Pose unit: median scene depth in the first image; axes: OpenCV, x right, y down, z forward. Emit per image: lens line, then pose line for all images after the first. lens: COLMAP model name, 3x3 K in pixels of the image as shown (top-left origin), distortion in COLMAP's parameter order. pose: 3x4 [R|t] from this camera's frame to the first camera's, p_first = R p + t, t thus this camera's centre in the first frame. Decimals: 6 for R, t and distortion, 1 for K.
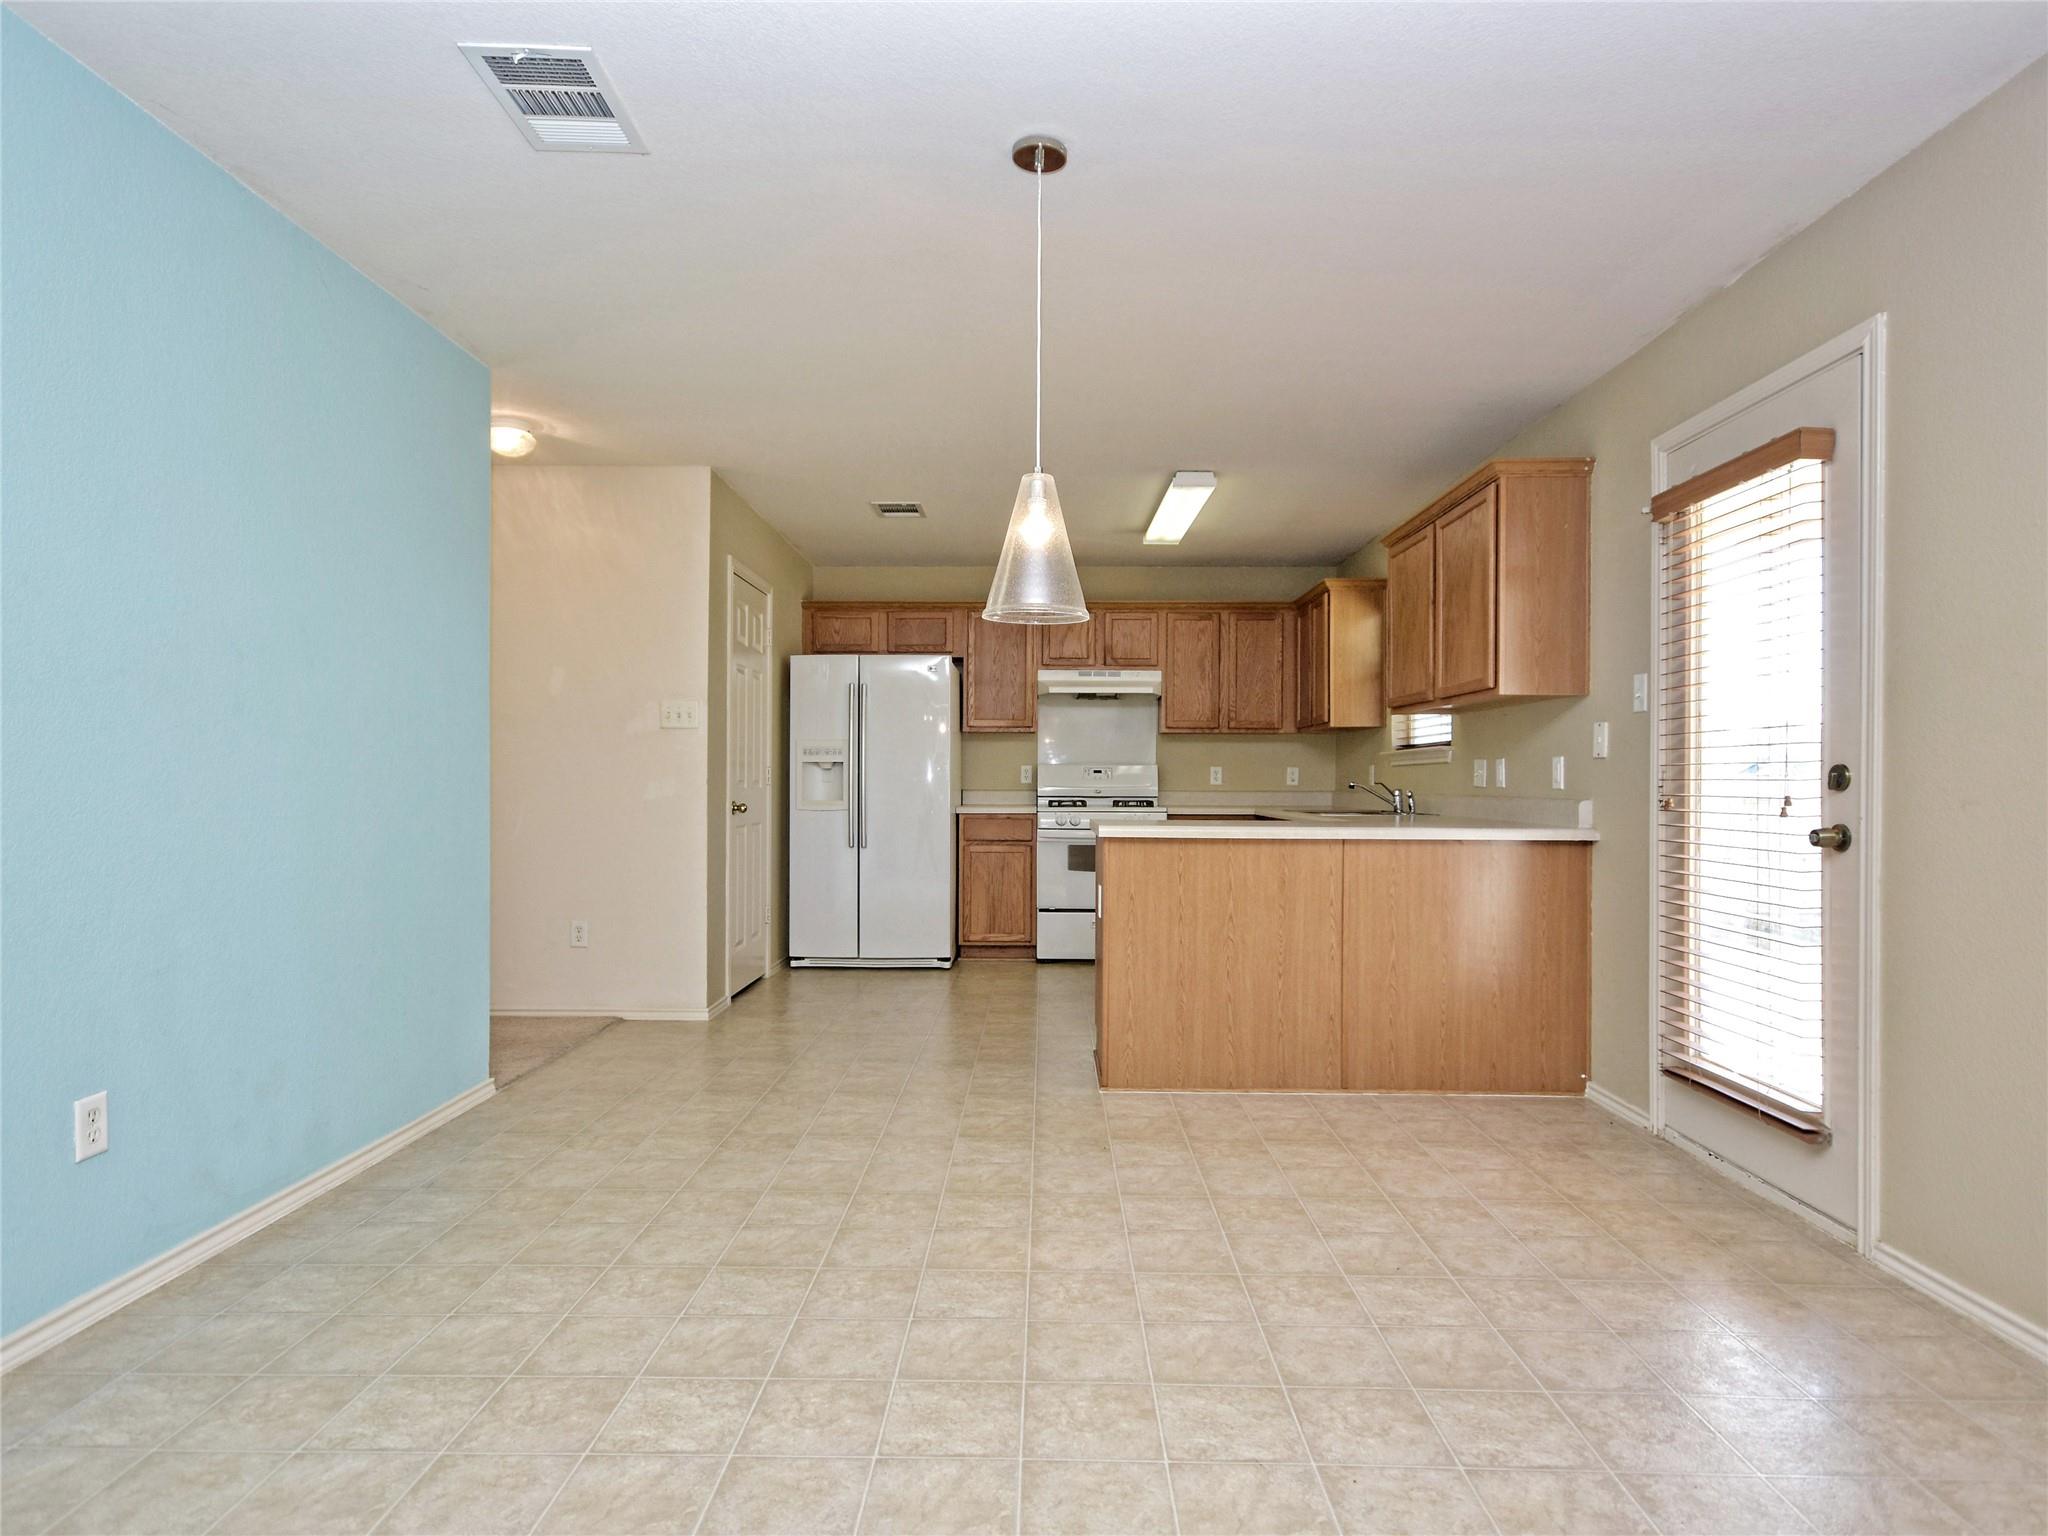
lens RADIAL K [[1133.3, 0, 1028.7], [0, 1133.3, 783.1], [0, 0, 1]] dist [0.007102, 0.003505]
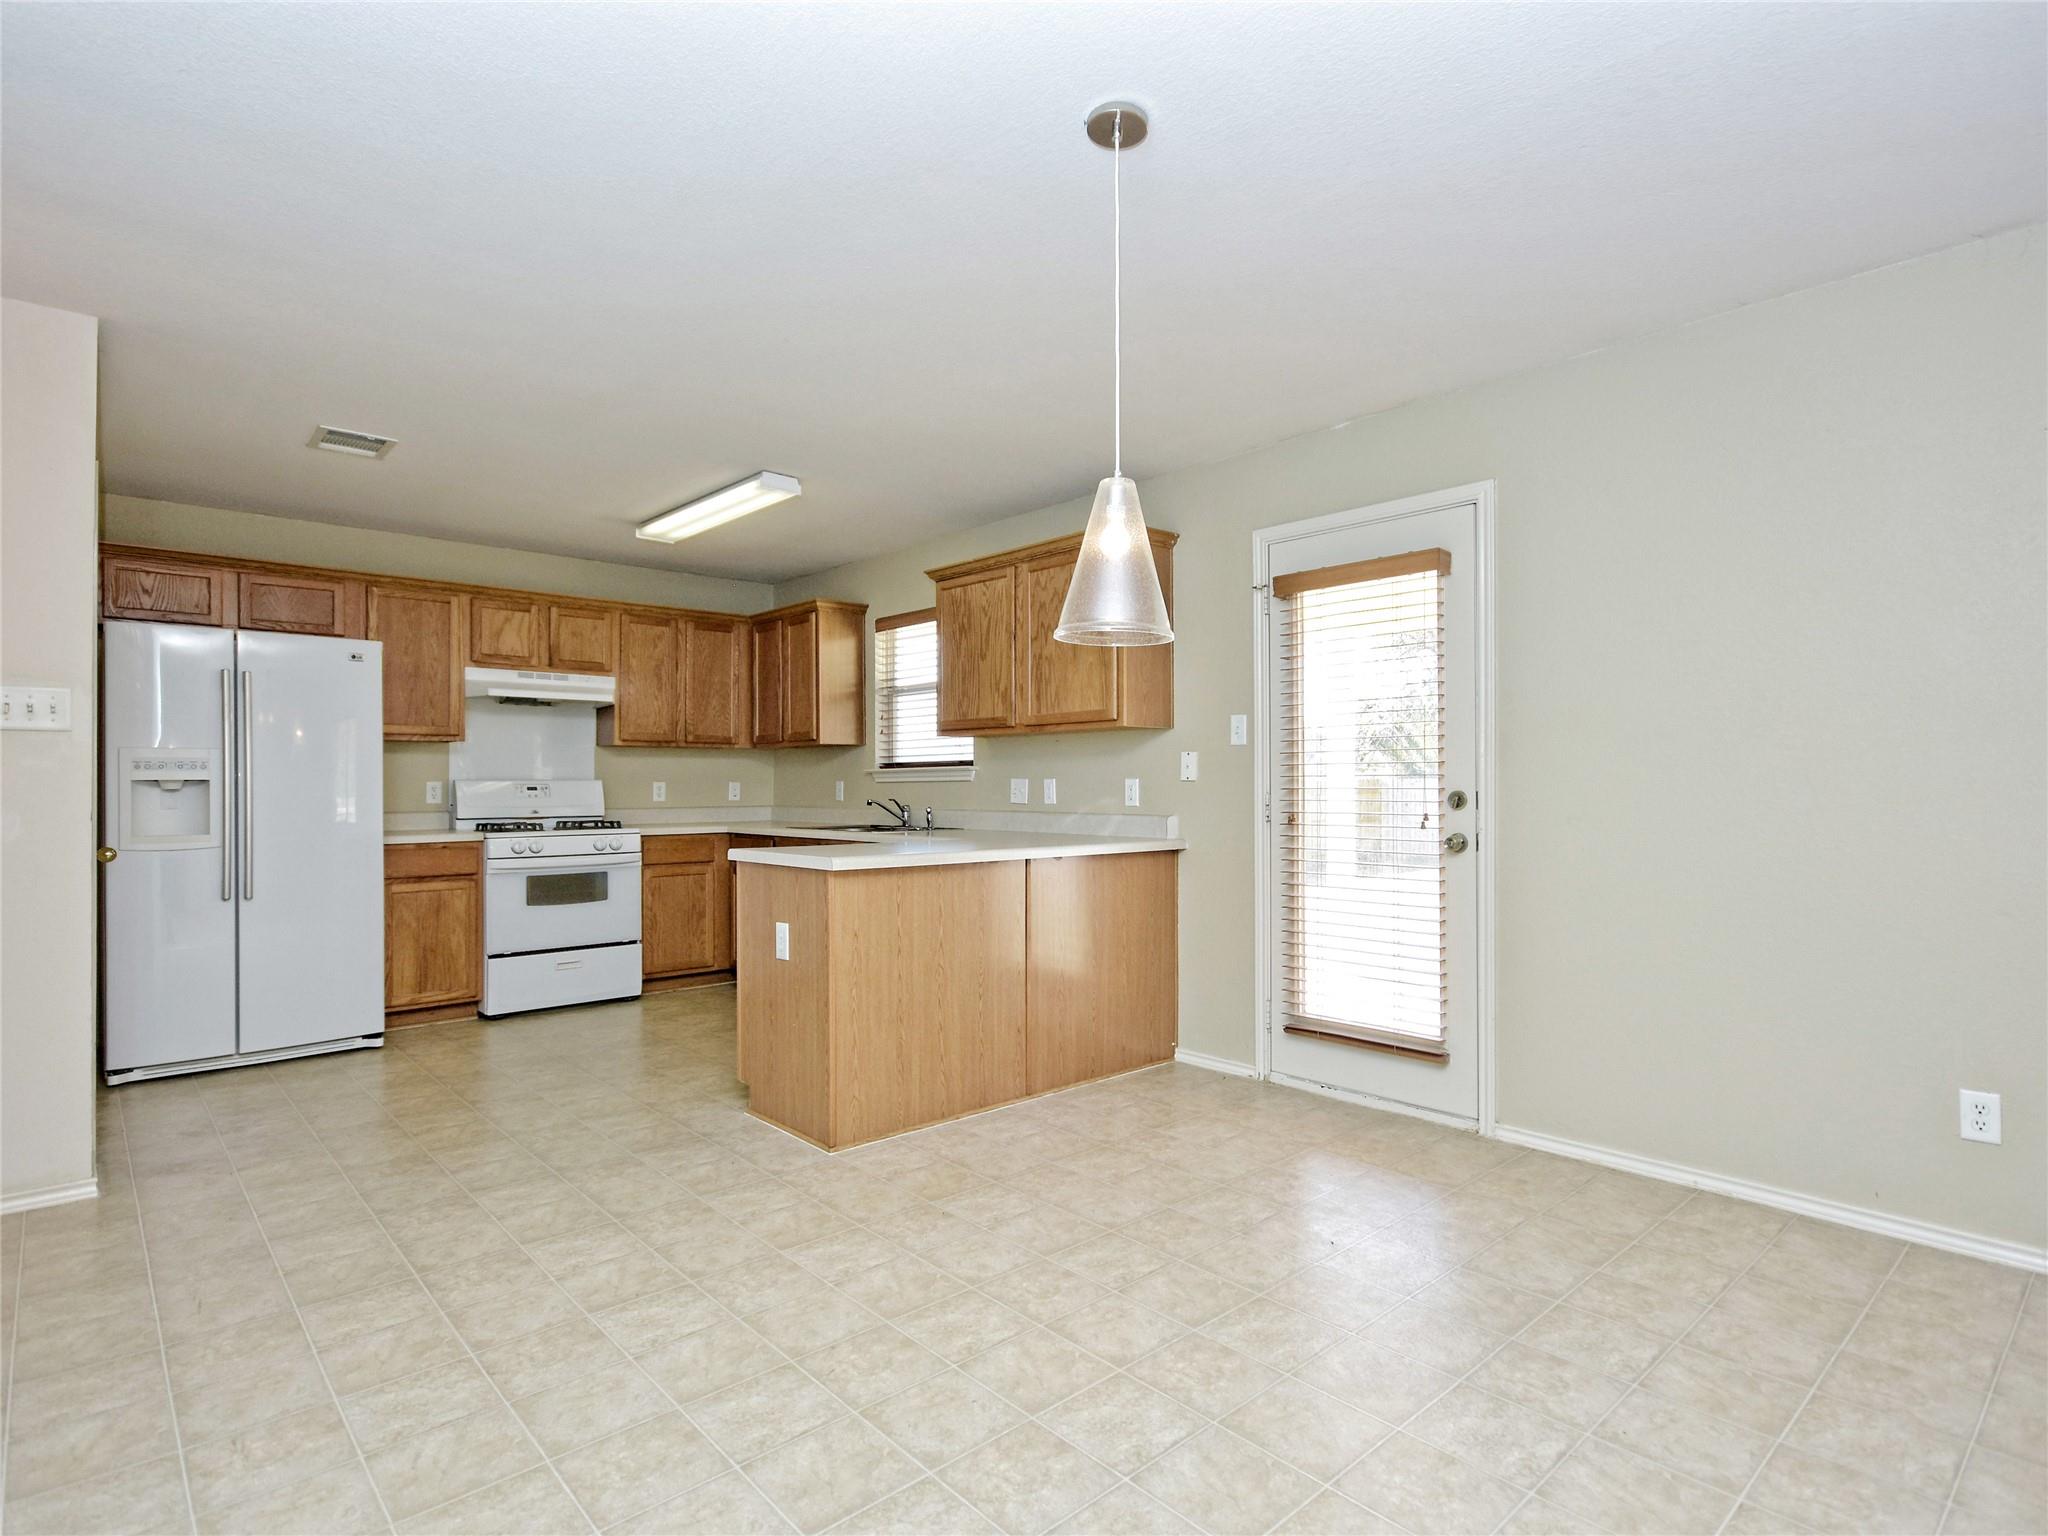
lens RADIAL K [[1059.1, 0, 1029.9], [0, 1059.1, 773.3], [0, 0, 1]] dist [0.004927, 0.000617]
pose [[0.731465, 0.002130, 0.681876, -0.391710], [0.007122, 0.999917, -0.010763, -0.018885], [-0.681842, 0.012729, 0.731388, 0.274159]]
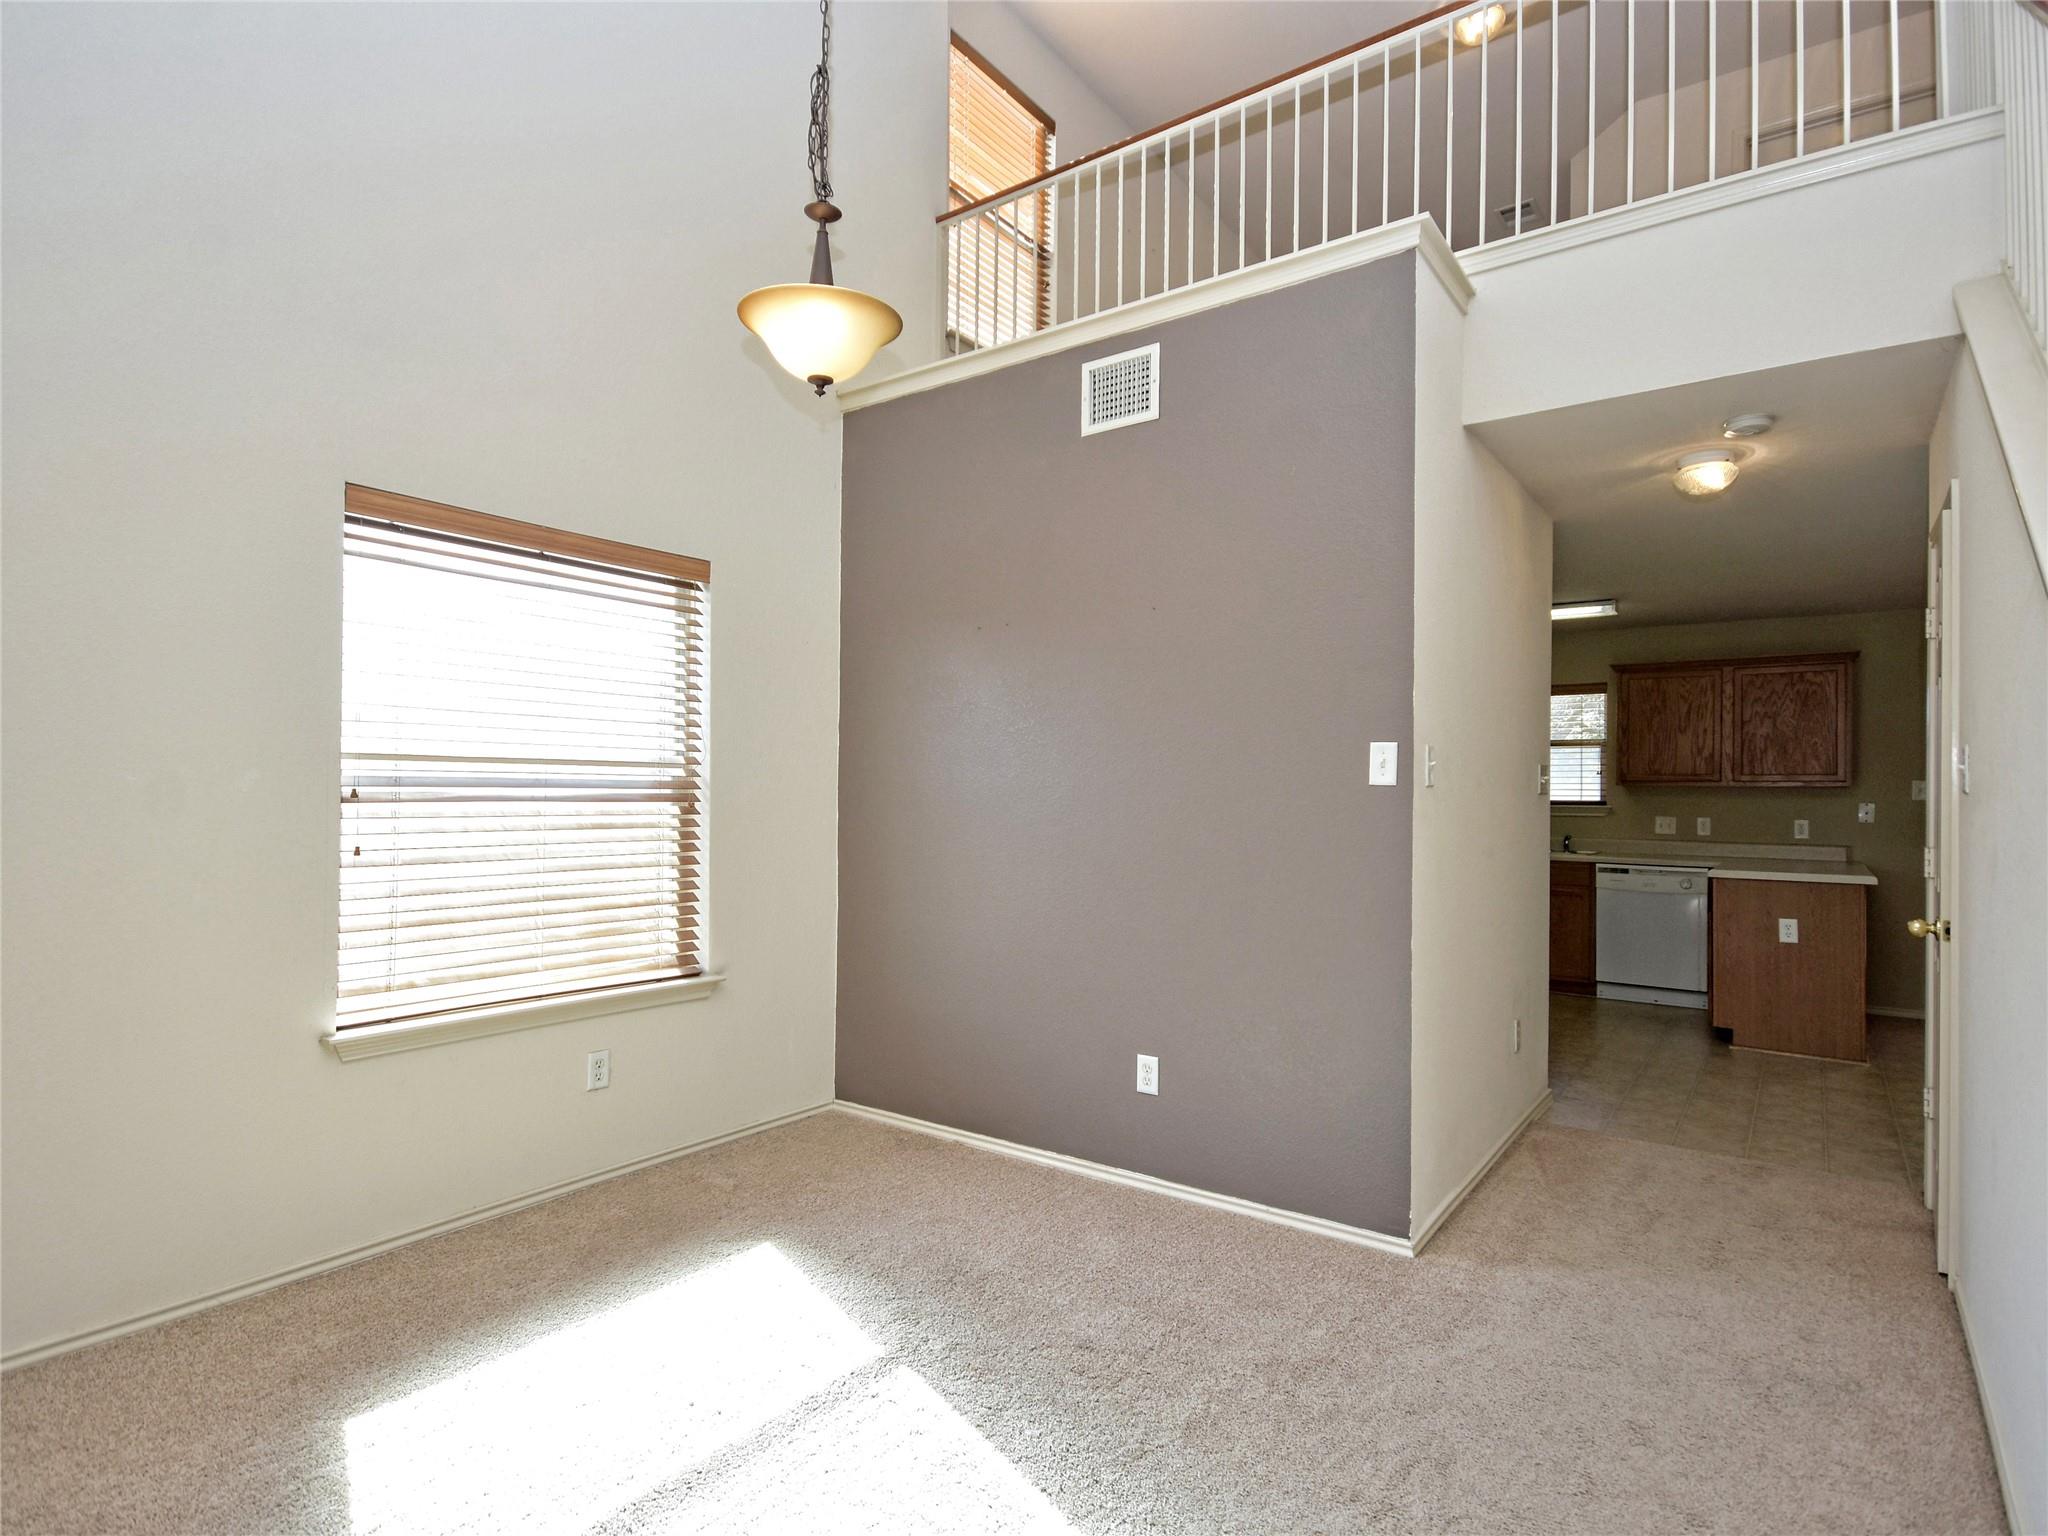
lens RADIAL K [[1059.1, 0, 1022.4], [0, 1059.1, 778.4], [0, 0, 1]] dist [0.004927, 0.000617]
pose [[0.590767, 0.015421, 0.806695, -1.630569], [-0.008151, 0.999880, -0.013144, -0.059159], [-0.806801, 0.001190, 0.590822, 1.061082]]
